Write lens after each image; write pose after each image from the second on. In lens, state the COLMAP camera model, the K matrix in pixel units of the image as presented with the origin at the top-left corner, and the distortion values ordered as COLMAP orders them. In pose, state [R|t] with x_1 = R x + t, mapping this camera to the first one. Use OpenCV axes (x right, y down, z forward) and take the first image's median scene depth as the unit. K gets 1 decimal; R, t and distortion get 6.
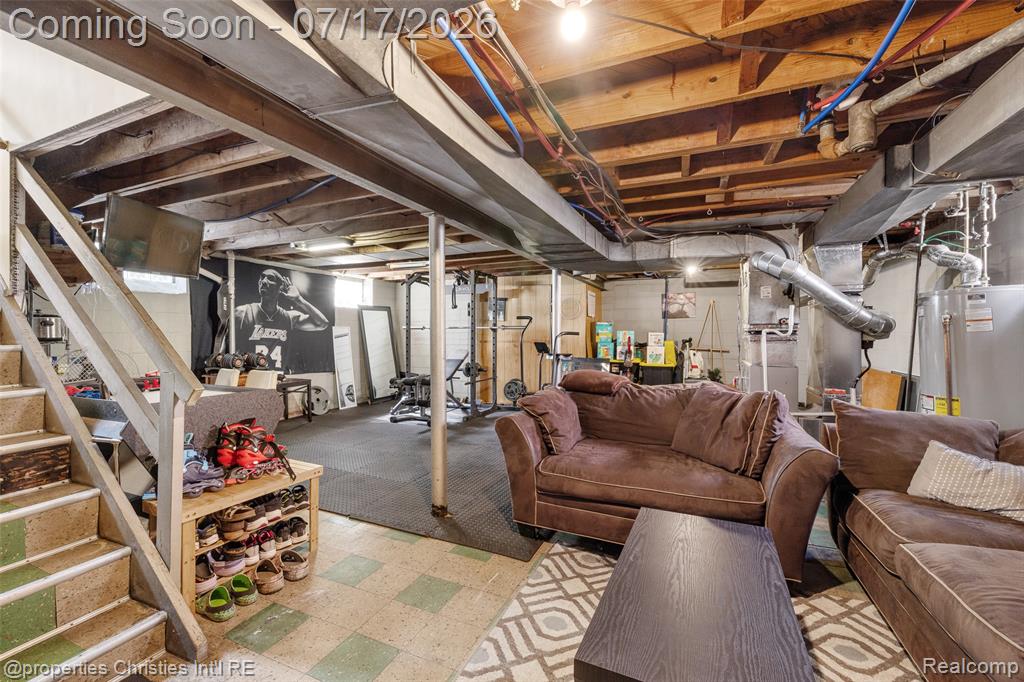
lens RADIAL K [[436.9, 0, 512.4], [0, 436.9, 338.8], [0, 0, 1]] dist [-0.000236, 0.000224]
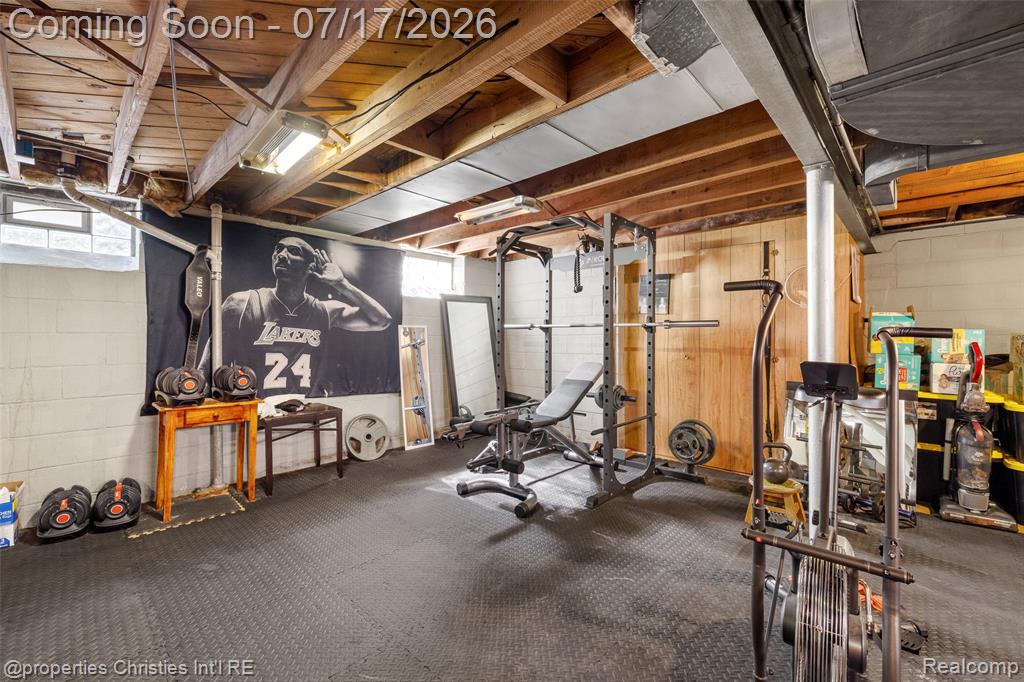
lens RADIAL K [[436.9, 0, 512.4], [0, 436.9, 338.8], [0, 0, 1]] dist [-0.000236, 0.000224]
pose [[0.943041, 0.002015, -0.332672, -0.022475], [-0.004686, 0.999963, -0.007226, -0.002982], [0.332645, 0.008373, 0.943015, 0.433773]]
